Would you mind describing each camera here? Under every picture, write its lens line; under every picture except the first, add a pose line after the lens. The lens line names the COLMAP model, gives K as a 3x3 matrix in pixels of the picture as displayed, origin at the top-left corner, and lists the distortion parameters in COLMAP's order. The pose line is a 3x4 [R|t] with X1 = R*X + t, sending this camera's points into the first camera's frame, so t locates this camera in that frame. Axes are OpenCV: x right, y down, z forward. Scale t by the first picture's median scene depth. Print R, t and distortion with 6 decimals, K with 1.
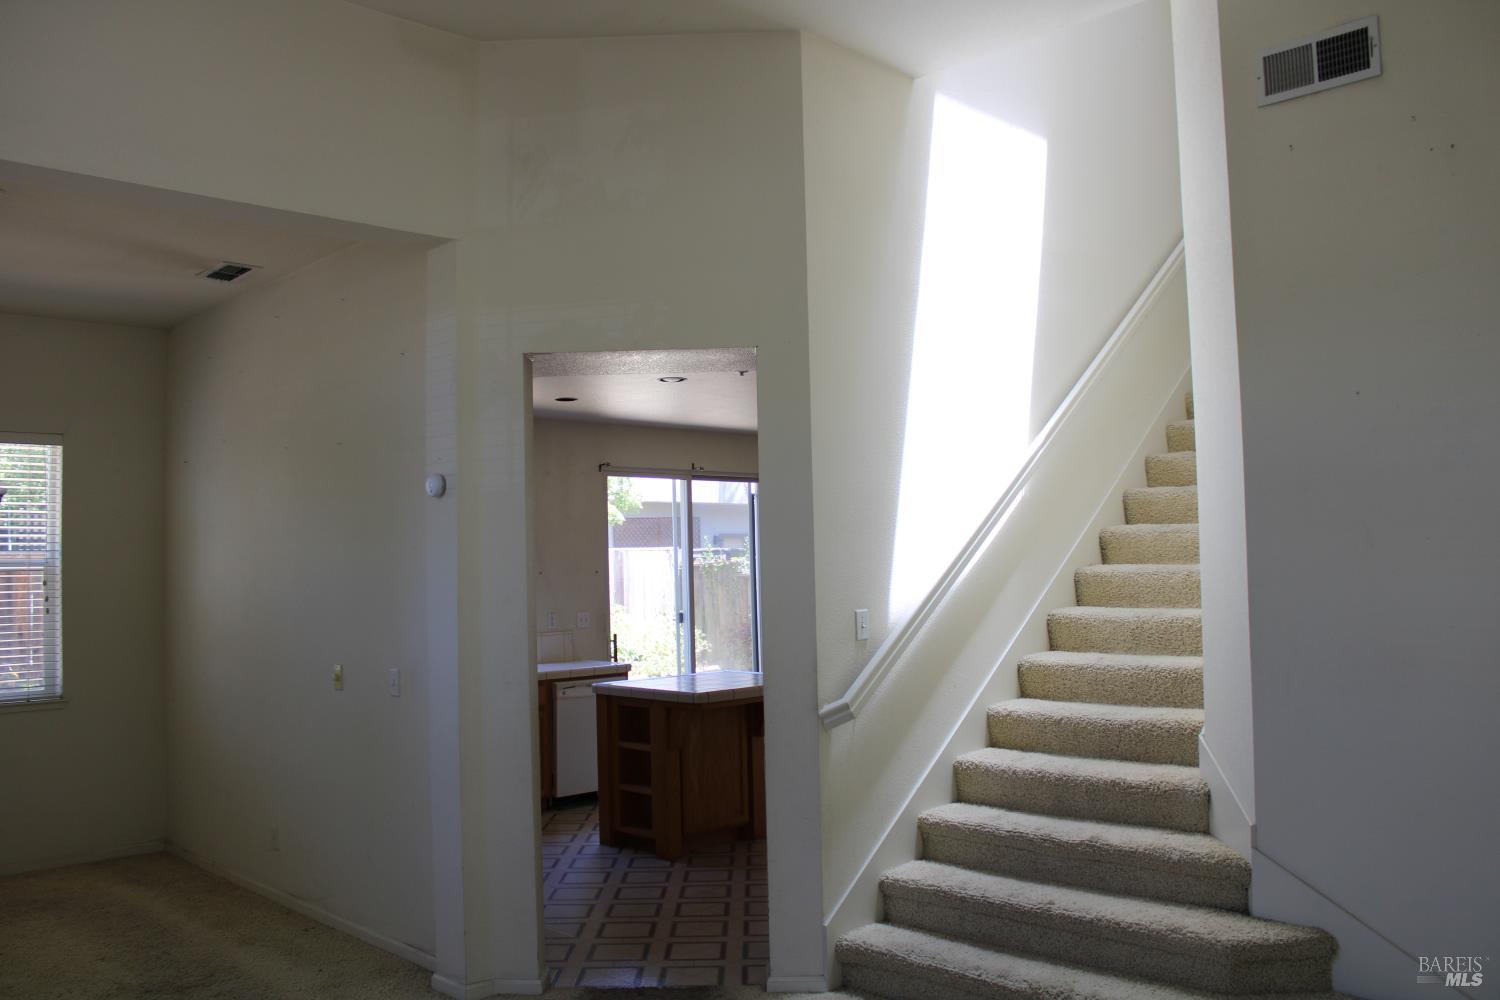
lens RADIAL K [[1242.4, 0, 756.1], [0, 1242.4, 498.6], [0, 0, 1]] dist [-0.167801, 0.150622]
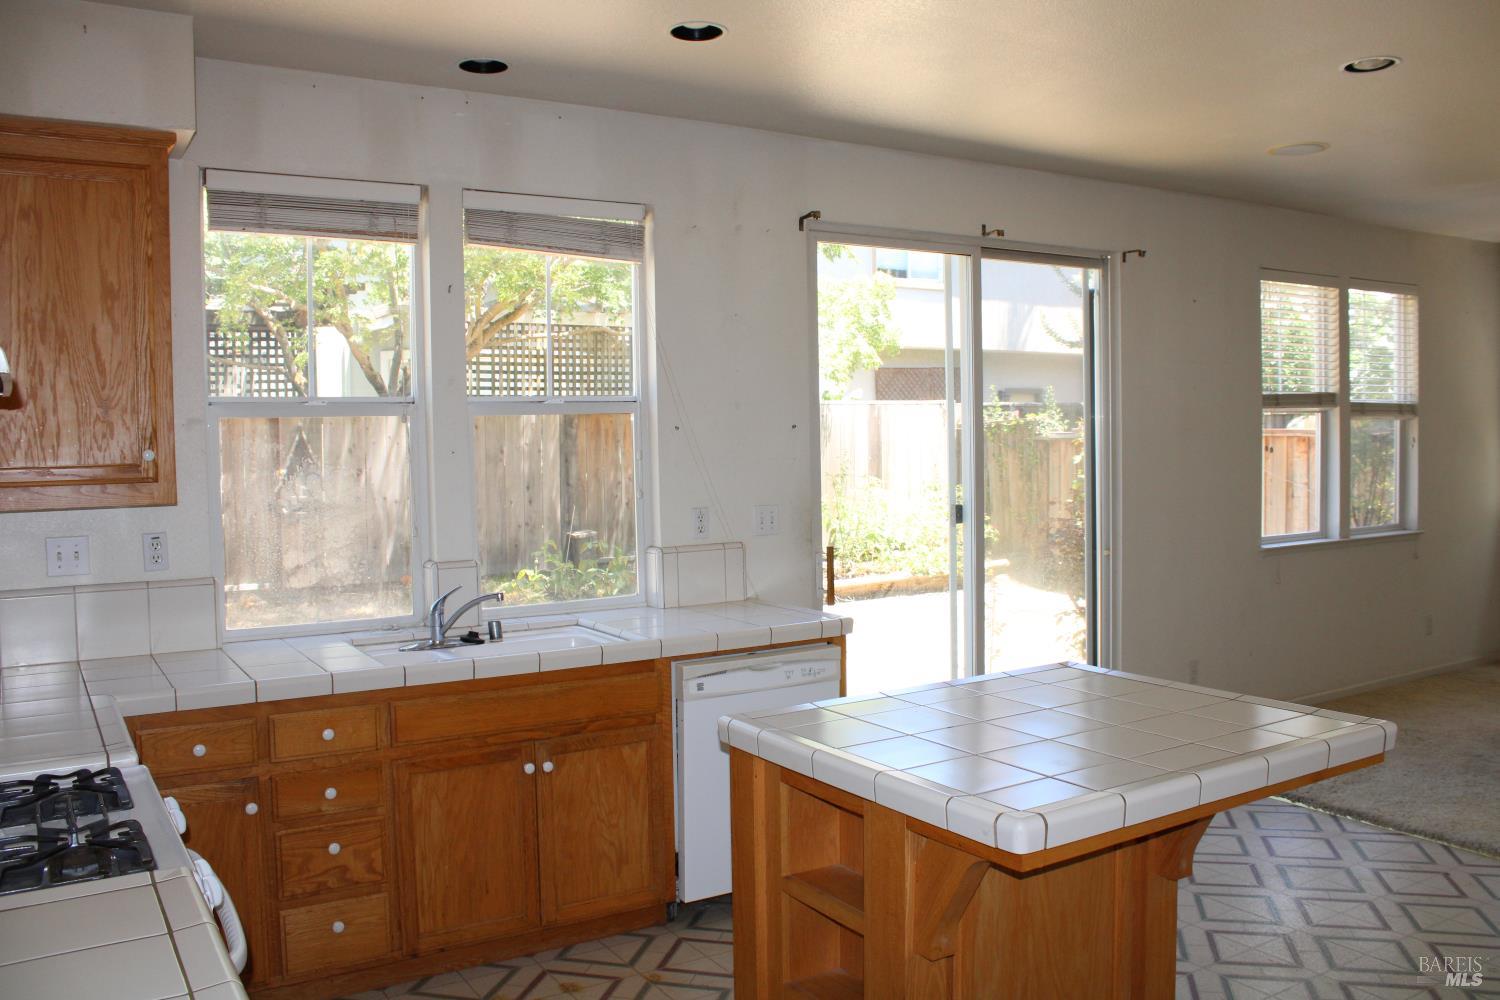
lens RADIAL K [[1242.4, 0, 756.1], [0, 1242.4, 498.6], [0, 0, 1]] dist [-0.167801, 0.150622]
pose [[0.975421, 0.021722, -0.219277, -0.042523], [0.002609, 0.993921, 0.110065, 0.044501], [0.220334, -0.107932, 0.969435, 0.678015]]
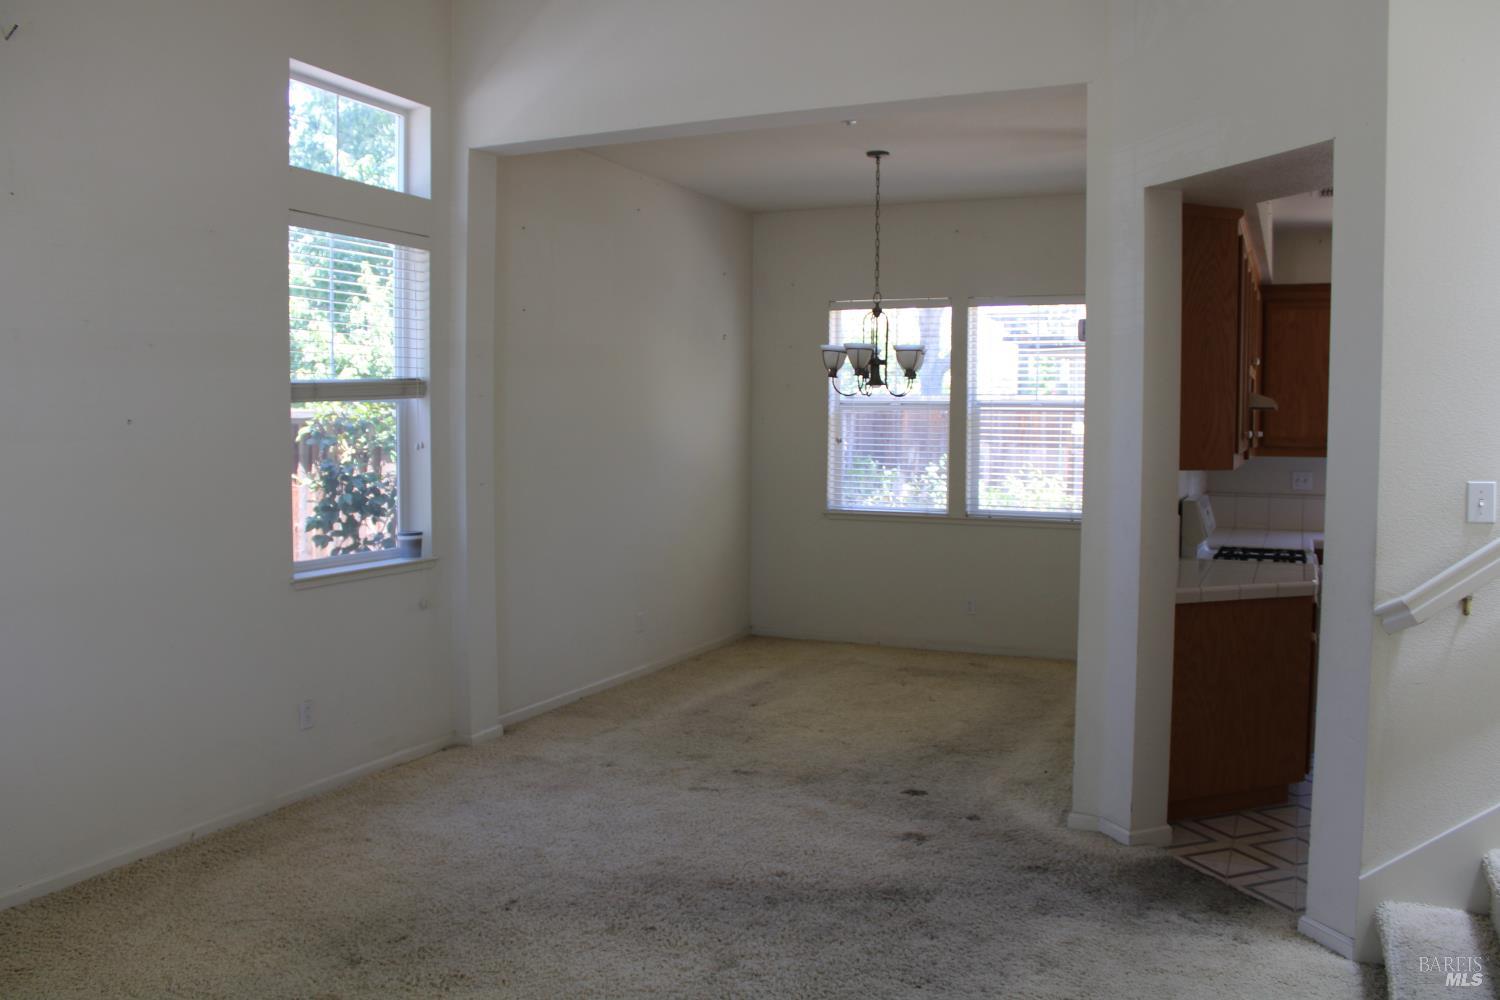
lens RADIAL K [[1242.4, 0, 756.1], [0, 1242.4, 498.6], [0, 0, 1]] dist [-0.167801, 0.150622]
pose [[0.360568, 0.084174, -0.928927, 0.417112], [0.034124, 0.994062, 0.103322, 0.009333], [0.932109, -0.068953, 0.355554, 0.258875]]
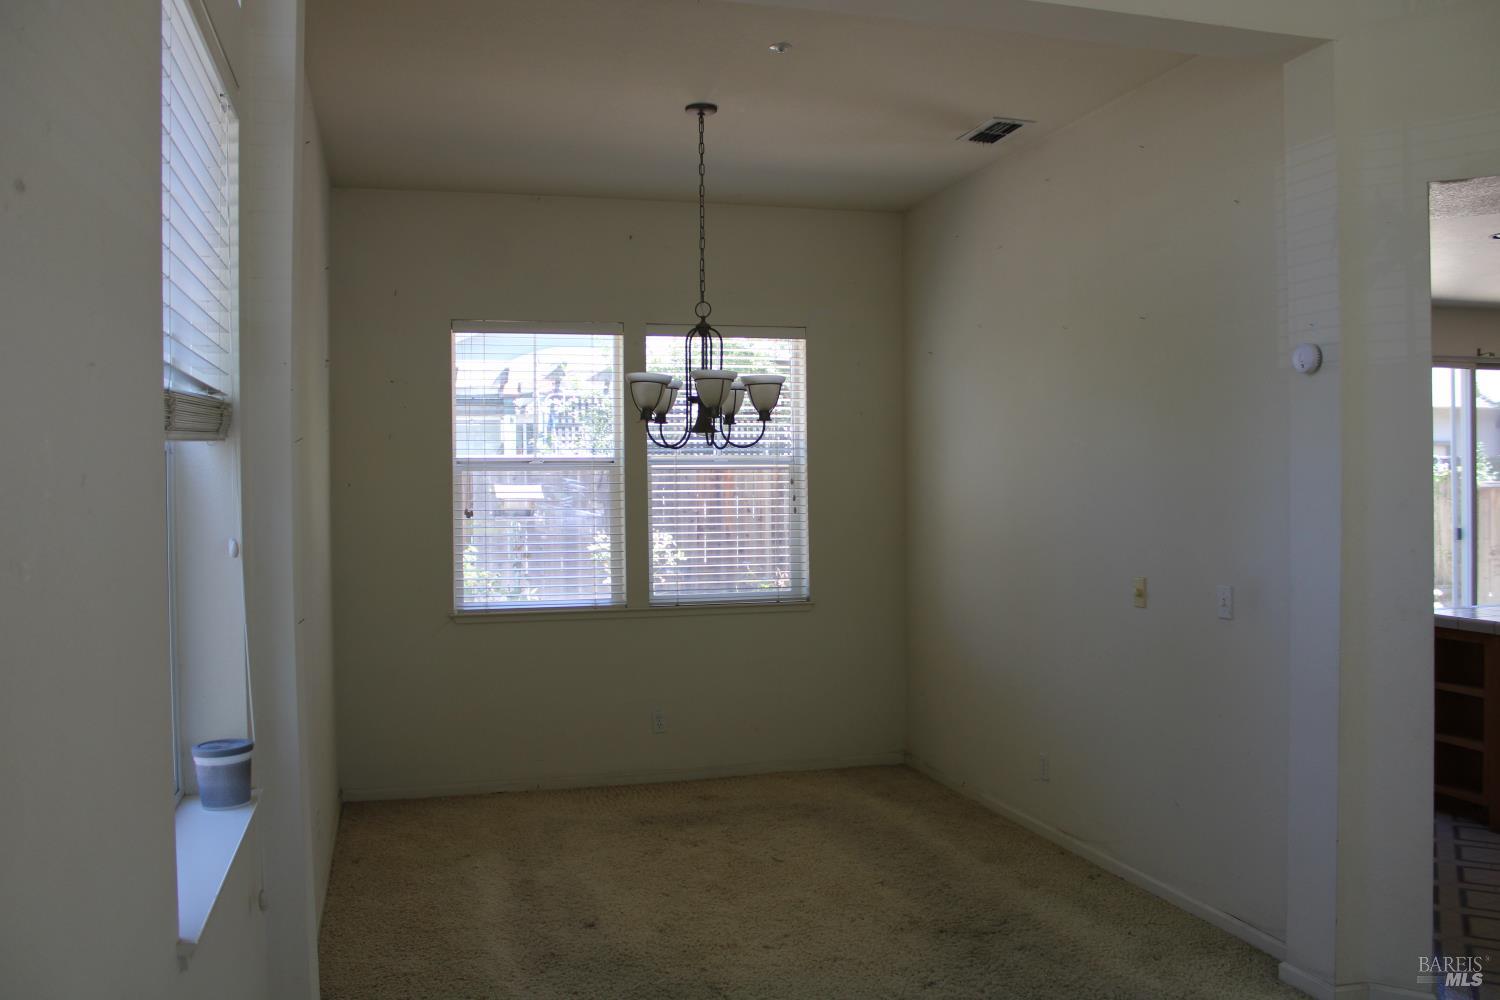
lens RADIAL K [[1242.4, 0, 756.1], [0, 1242.4, 498.6], [0, 0, 1]] dist [-0.167801, 0.150622]
pose [[0.878092, 0.020576, -0.478049, -0.137862], [0.014262, 0.997506, 0.069131, 0.014338], [0.478279, -0.067522, 0.875609, 0.099181]]
